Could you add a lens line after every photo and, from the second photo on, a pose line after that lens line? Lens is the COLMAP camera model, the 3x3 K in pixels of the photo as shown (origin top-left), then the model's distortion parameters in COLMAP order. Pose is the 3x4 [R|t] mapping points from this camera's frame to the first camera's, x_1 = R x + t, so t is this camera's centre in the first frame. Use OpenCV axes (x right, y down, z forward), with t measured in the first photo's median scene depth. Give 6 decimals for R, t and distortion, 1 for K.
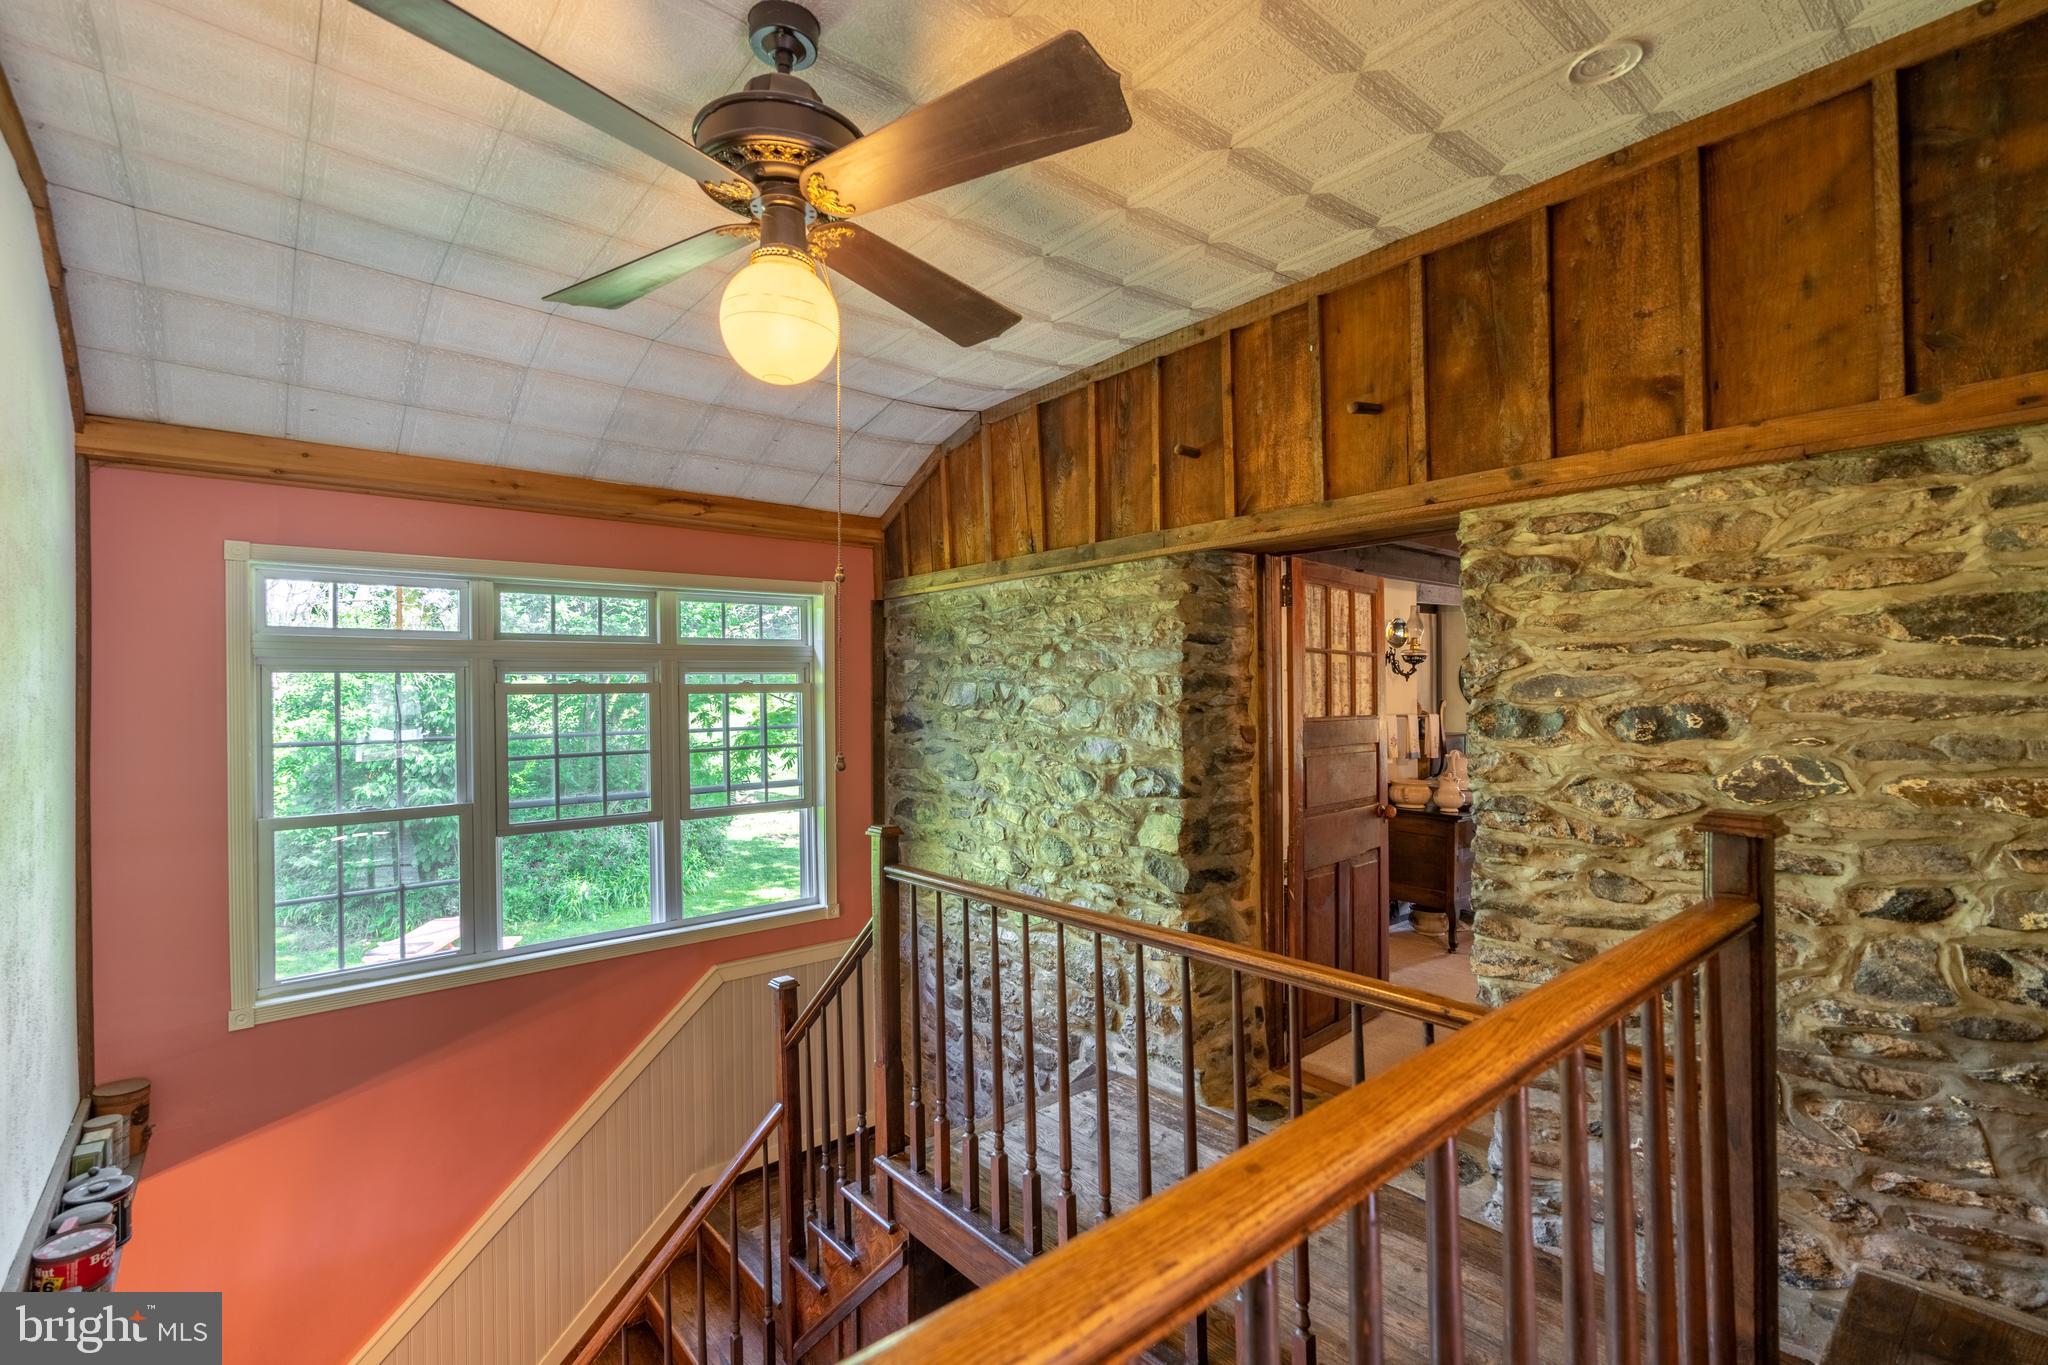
lens RADIAL K [[907.6, 0, 1021.5], [0, 907.6, 681.8], [0, 0, 1]] dist [-0.008560, 0.000544]
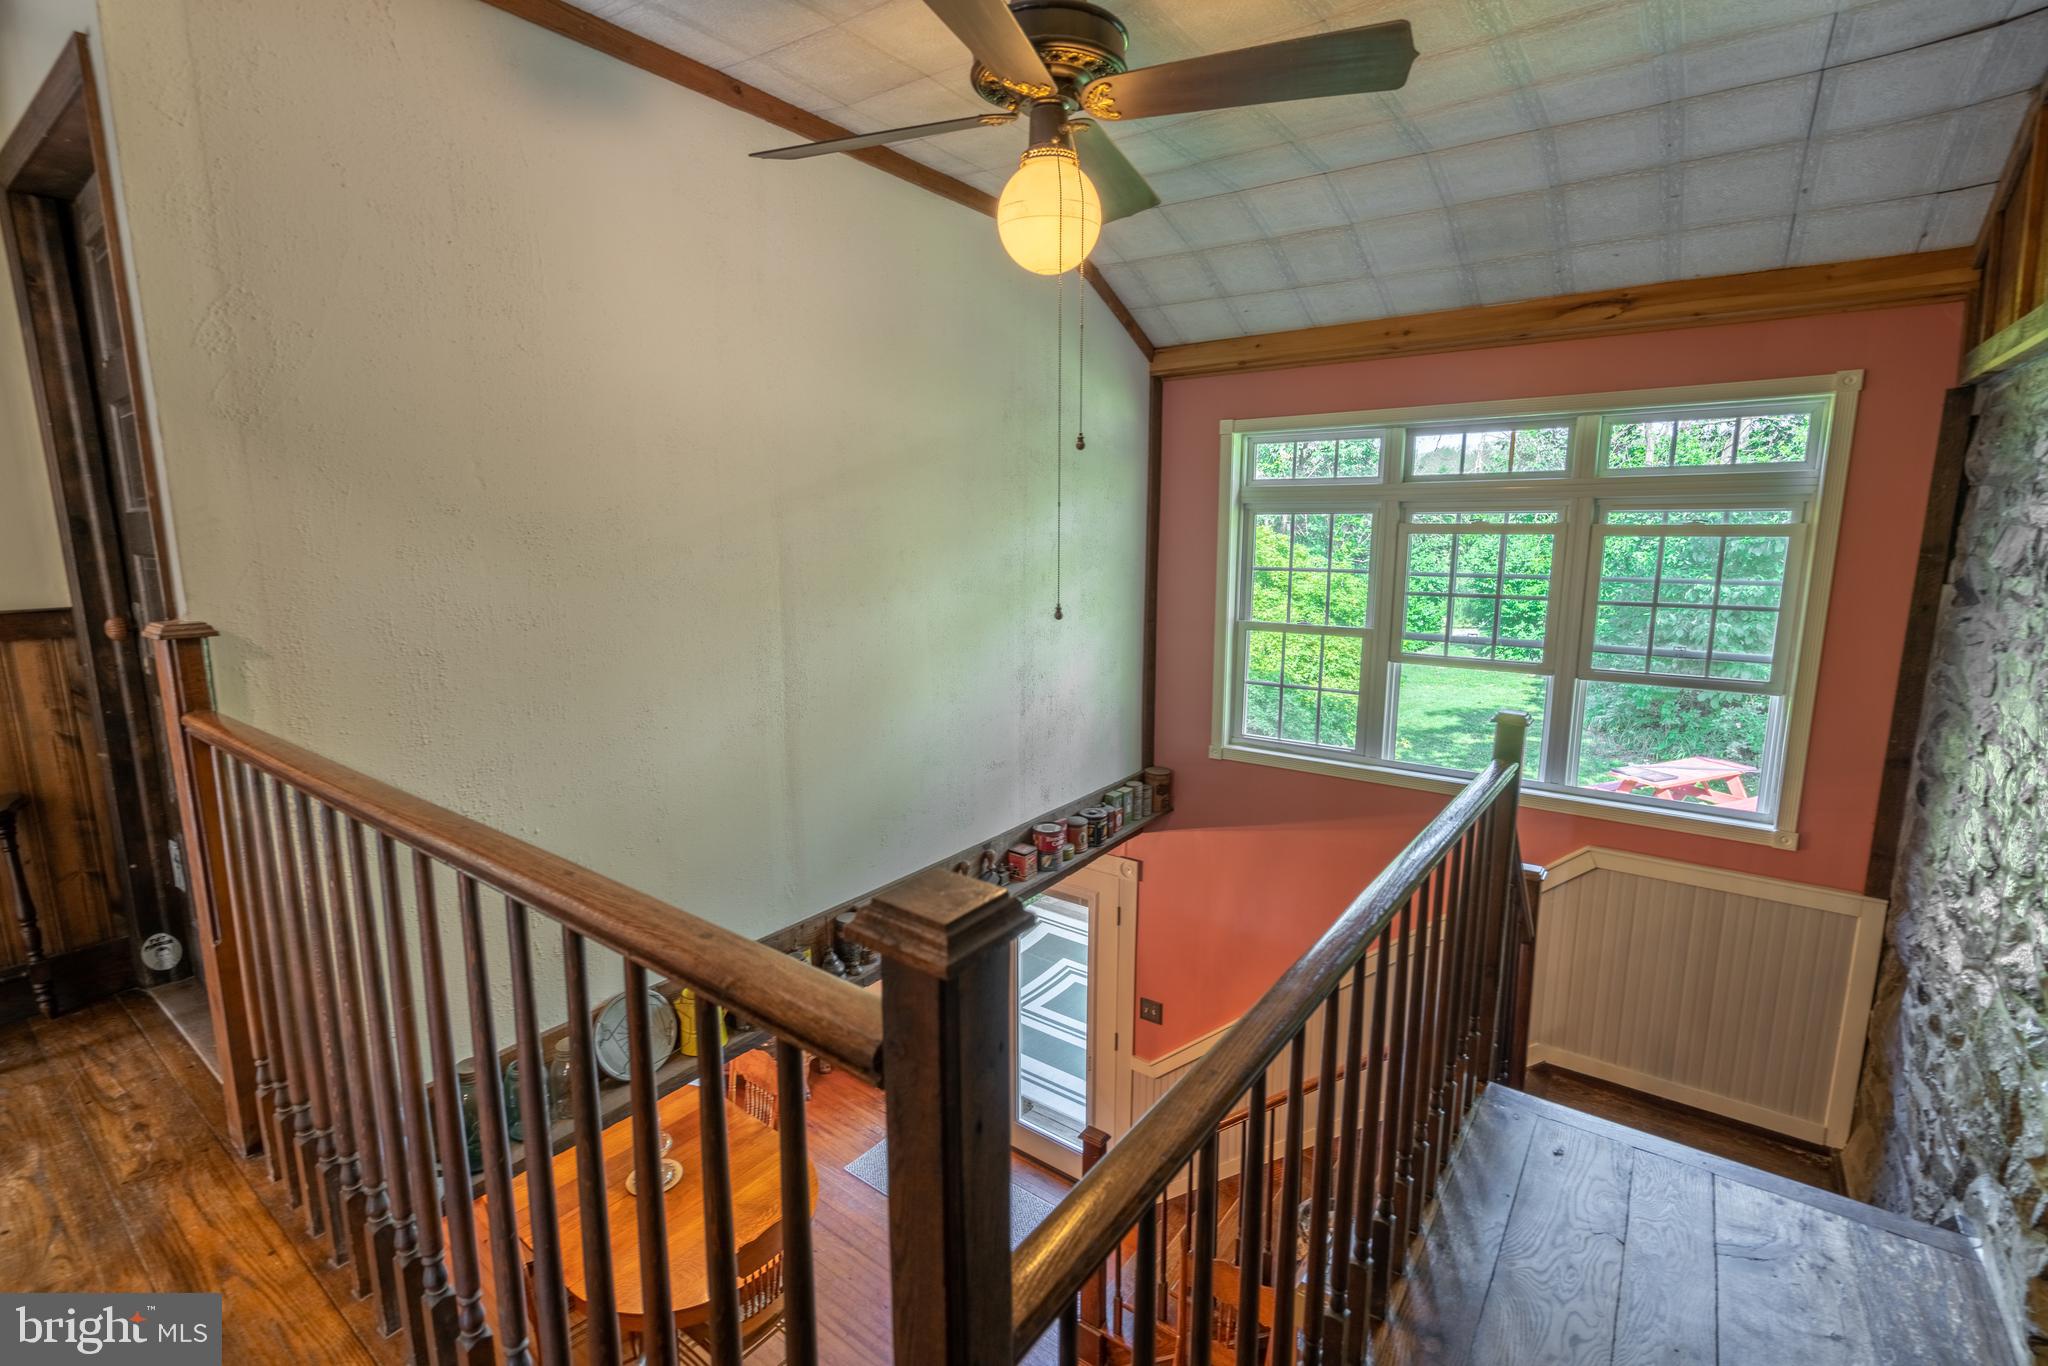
lens RADIAL K [[937.1, 0, 1025.9], [0, 937.1, 679.3], [0, 0, 1]] dist [-0.002327, 0.000123]
pose [[0.227446, 0.163140, -0.960028, 0.444352], [-0.000332, 0.985880, 0.167454, -0.001358], [0.973791, -0.037768, 0.224289, 0.302059]]
